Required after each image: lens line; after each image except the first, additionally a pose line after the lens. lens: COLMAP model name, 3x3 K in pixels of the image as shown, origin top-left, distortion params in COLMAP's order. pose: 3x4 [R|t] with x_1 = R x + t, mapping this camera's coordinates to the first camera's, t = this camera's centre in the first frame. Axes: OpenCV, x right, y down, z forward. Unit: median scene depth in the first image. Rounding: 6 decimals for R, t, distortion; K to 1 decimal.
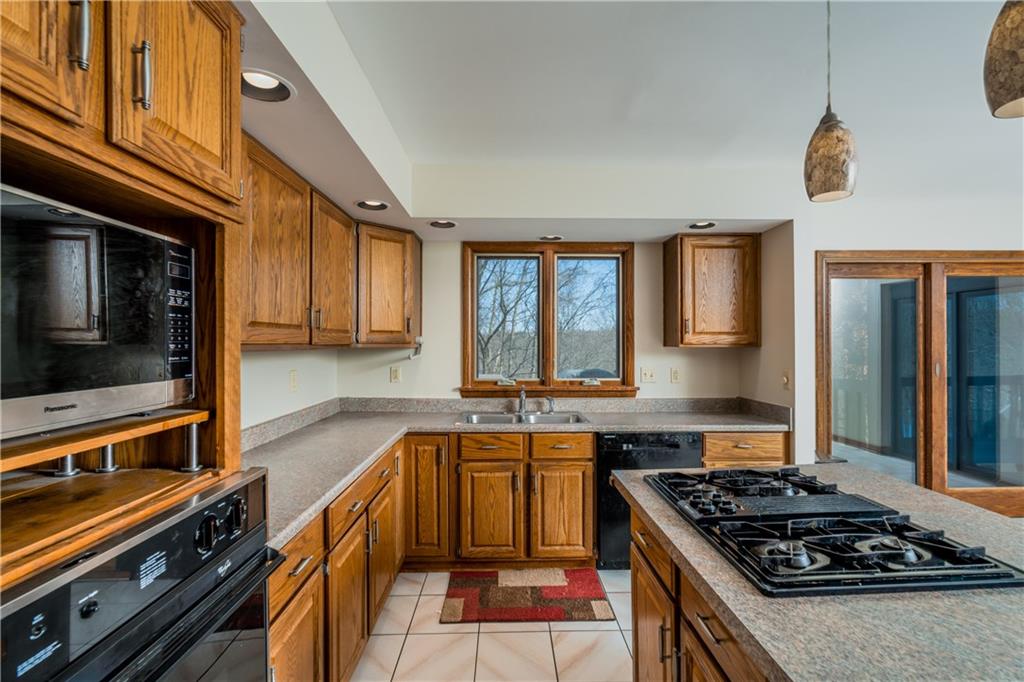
lens RADIAL K [[461.9, 0, 518.8], [0, 461.9, 343.5], [0, 0, 1]] dist [-0.008115, 0.003749]
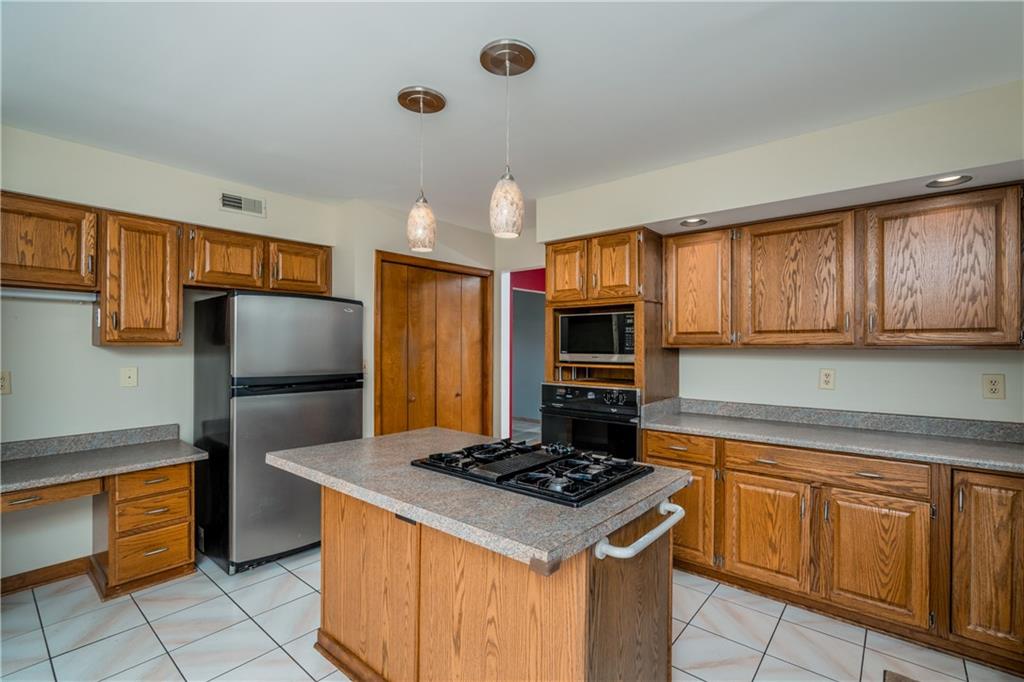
lens RADIAL K [[461.9, 0, 520.0], [0, 461.9, 345.2], [0, 0, 1]] dist [-0.008115, 0.003749]
pose [[-0.656085, 0.004008, -0.754676, 0.786507], [-0.000041, 0.999986, 0.005347, -0.002311], [0.754687, 0.003539, -0.656076, 0.899655]]
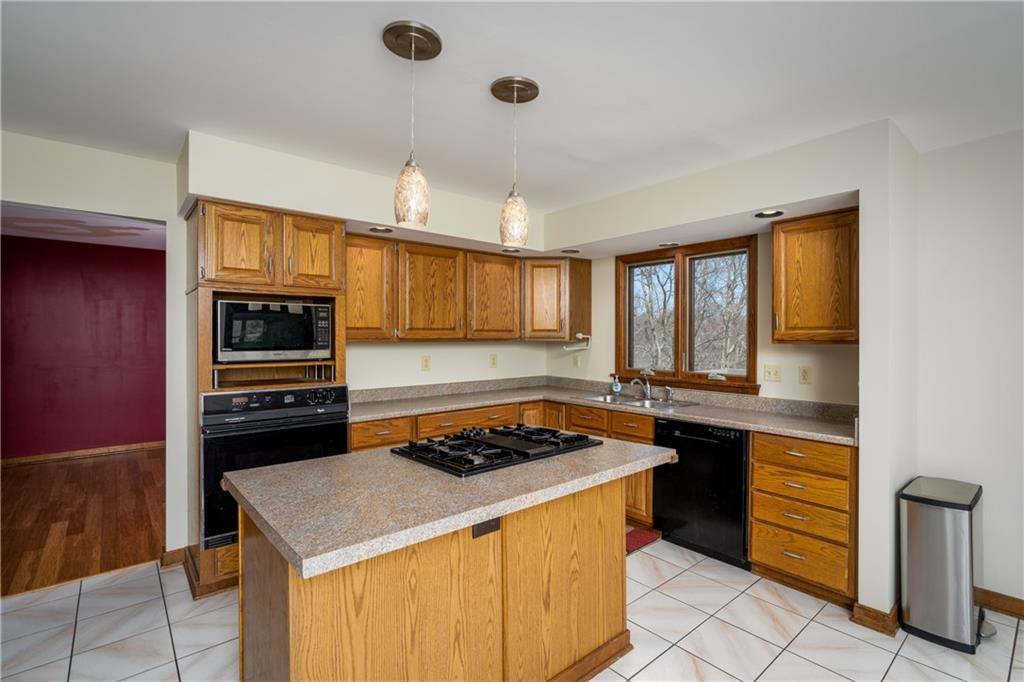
lens RADIAL K [[461.9, 0, 537.0], [0, 461.9, 339.6], [0, 0, 1]] dist [-0.008115, 0.003749]
pose [[0.640825, 0.005517, -0.767667, 0.896587], [-0.002169, 0.999983, 0.005376, -0.004110], [0.767684, -0.001780, 0.640827, 0.043270]]
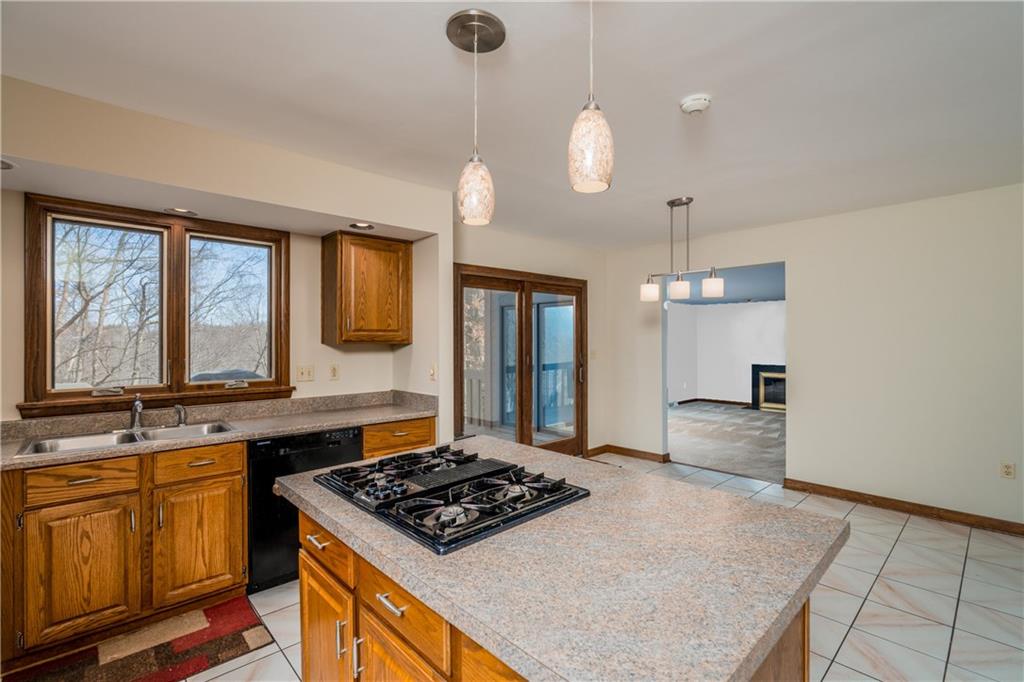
lens RADIAL K [[461.9, 0, 513.5], [0, 461.9, 340.7], [0, 0, 1]] dist [-0.008115, 0.003749]
pose [[0.752750, -0.000450, 0.658306, -0.029577], [0.000100, 1.000000, 0.000570, 0.000438], [-0.658307, -0.000363, 0.752750, -0.002081]]
